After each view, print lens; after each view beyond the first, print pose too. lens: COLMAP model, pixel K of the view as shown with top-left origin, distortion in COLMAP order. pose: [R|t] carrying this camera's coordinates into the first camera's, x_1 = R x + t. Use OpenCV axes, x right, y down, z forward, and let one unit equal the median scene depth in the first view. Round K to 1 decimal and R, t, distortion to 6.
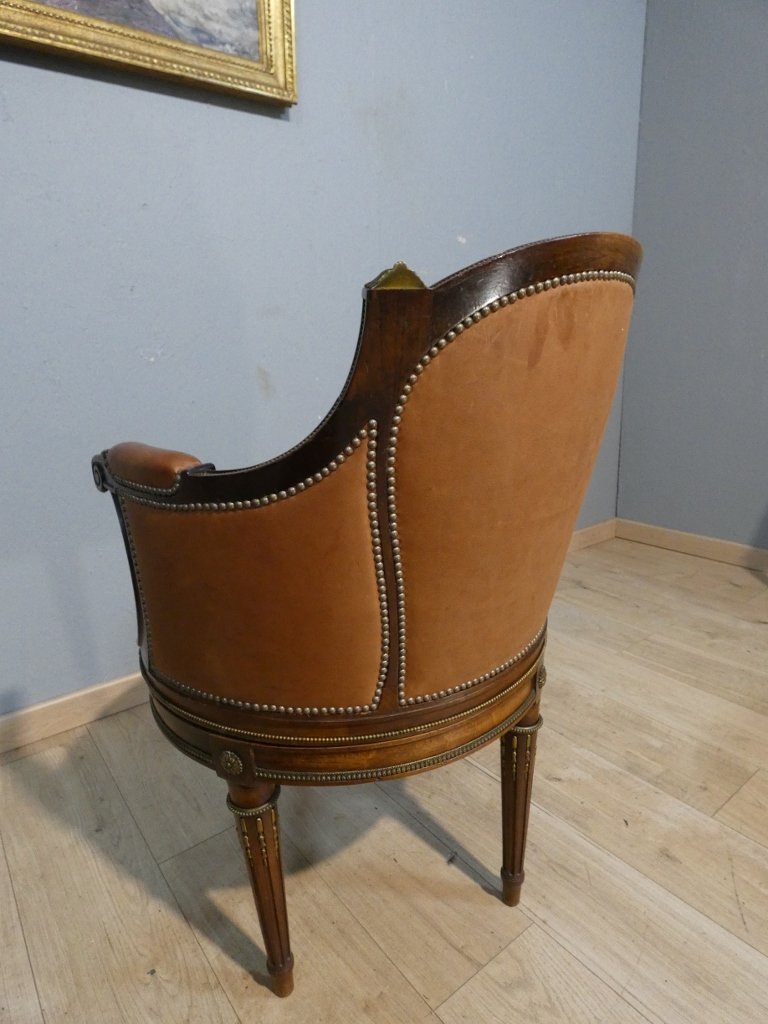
lens RADIAL K [[615.9, 0, 384.0], [0, 615.9, 512.0], [0, 0, 1]] dist [-0.003807, -0.003229]
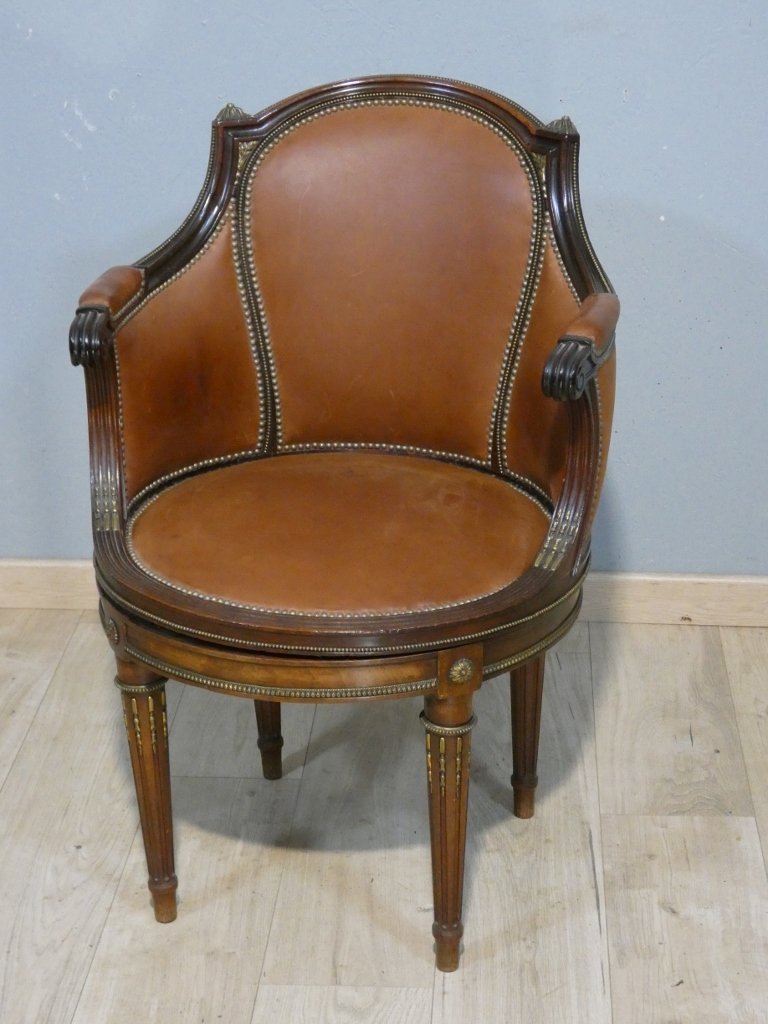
lens RADIAL K [[2068.8, 0, 384.0], [0, 2068.8, 512.0], [0, 0, 1]] dist [0.178401, -0.068021]
pose [[0.747421, 0.272727, -0.605790, 1.609050], [-0.185689, 0.961271, 0.203662, -0.422321], [0.637872, -0.039733, 0.769117, -1.018768]]
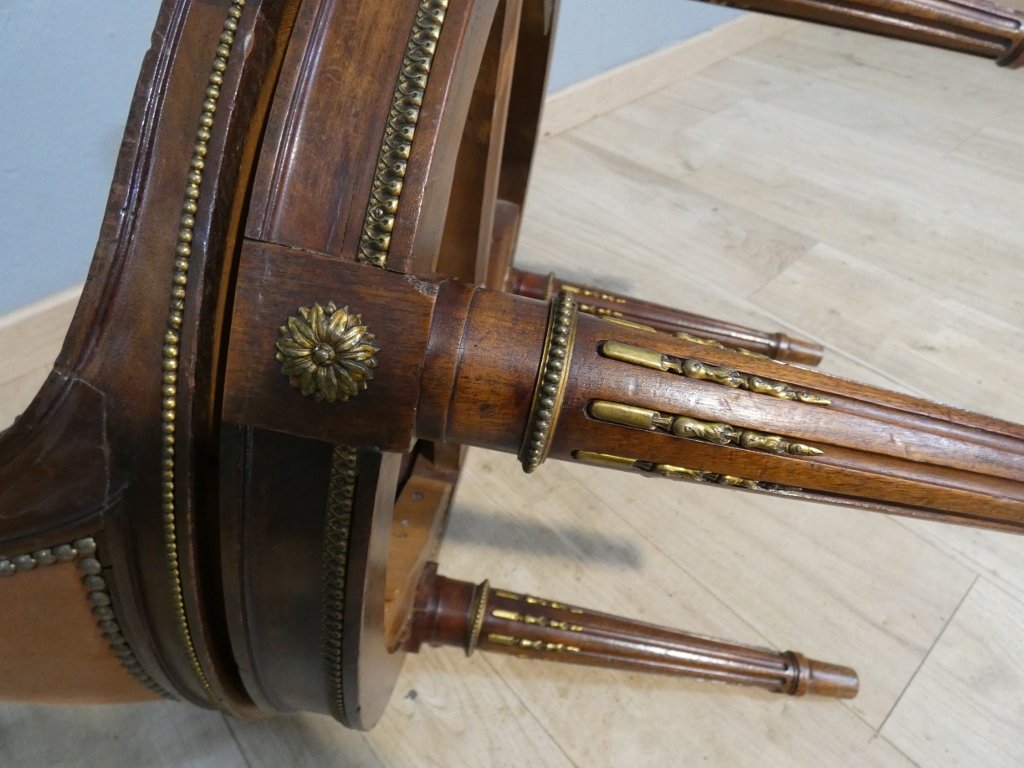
lens RADIAL K [[615.9, 0, 514.1], [0, 615.9, 378.3], [0, 0, 1]] dist [-0.003807, -0.003229]
pose [[0.997502, -0.060773, 0.036016, -0.258304], [0.033762, 0.857954, 0.512616, 0.136705], [-0.062054, -0.510119, 0.857862, 0.575499]]
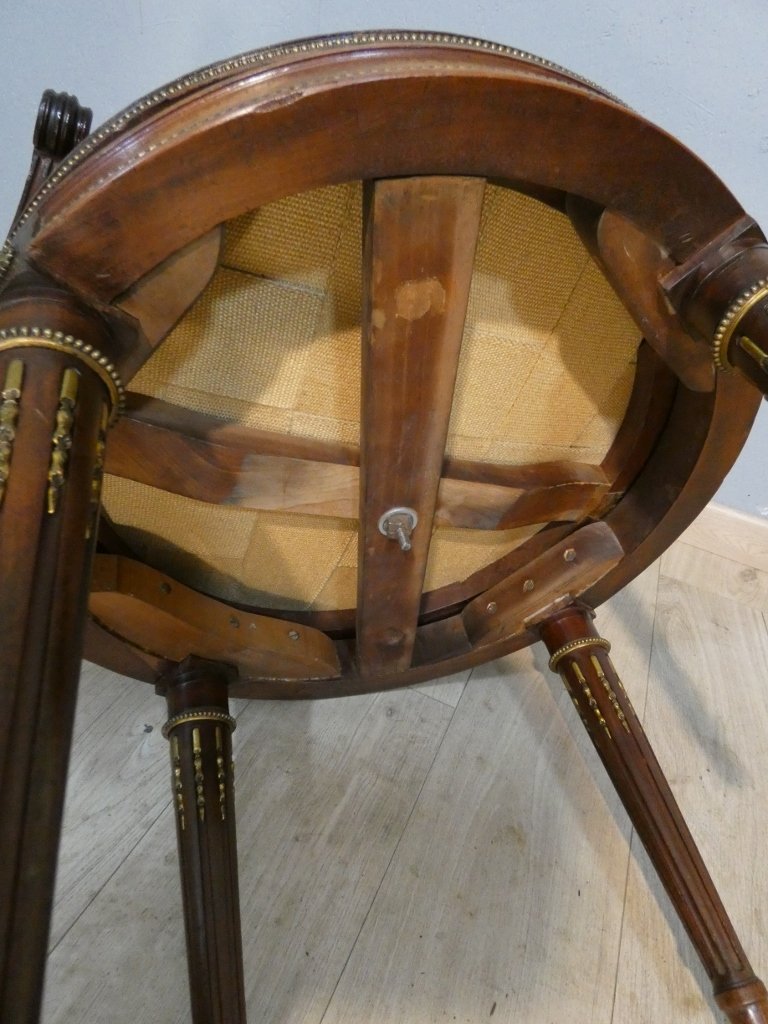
lens RADIAL K [[615.9, 0, 384.0], [0, 615.9, 512.0], [0, 0, 1]] dist [-0.003807, -0.003229]
pose [[0.463335, 0.589759, -0.661442, 0.071314], [-0.377861, 0.806621, 0.454516, 0.107246], [0.801587, 0.039340, 0.596582, 0.732668]]
